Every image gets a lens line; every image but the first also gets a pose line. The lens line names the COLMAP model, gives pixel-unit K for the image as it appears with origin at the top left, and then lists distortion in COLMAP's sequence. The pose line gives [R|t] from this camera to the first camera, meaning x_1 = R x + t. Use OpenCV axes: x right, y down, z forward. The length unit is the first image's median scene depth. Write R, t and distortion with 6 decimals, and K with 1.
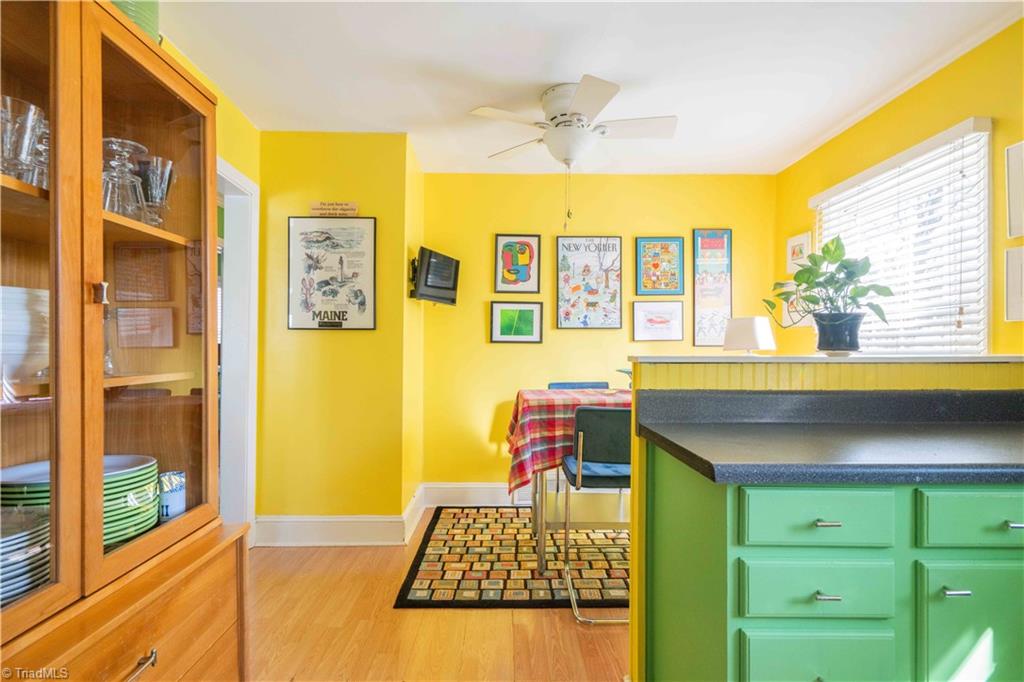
lens RADIAL K [[543.9, 0, 512.0], [0, 543.9, 341.0], [0, 0, 1]] dist [-0.006013, -0.000372]
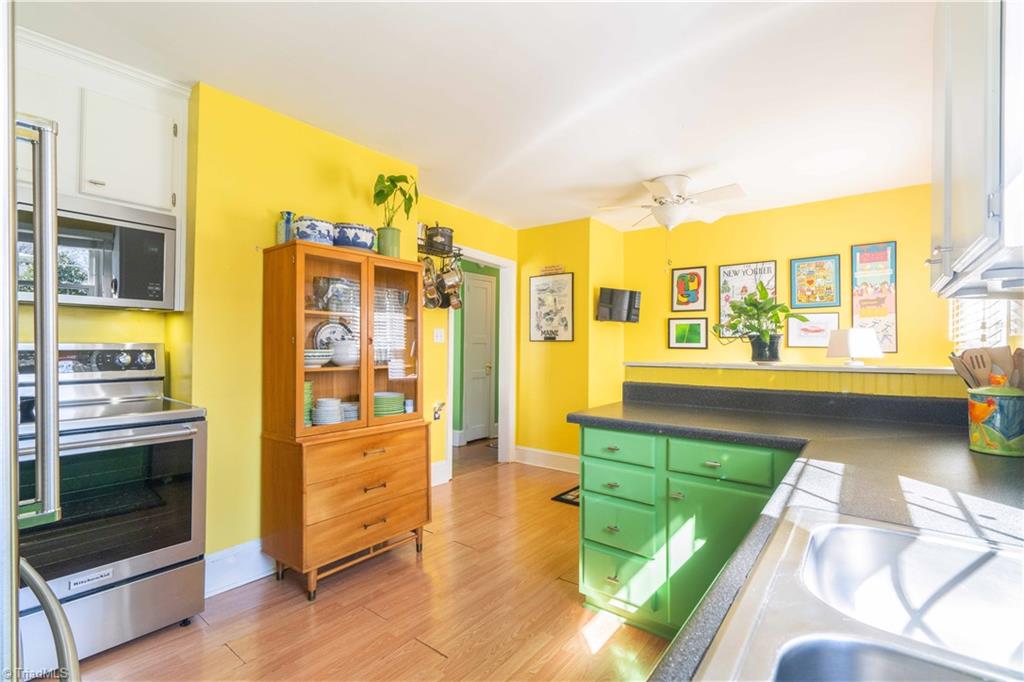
lens RADIAL K [[473.5, 0, 512.0], [0, 473.5, 341.0], [0, 0, 1]] dist [-0.014514, -0.000243]
pose [[0.773900, -0.005215, -0.633286, 0.488092], [0.007154, 0.999974, 0.000508, -0.022753], [0.633268, -0.004923, 0.773917, -0.207524]]
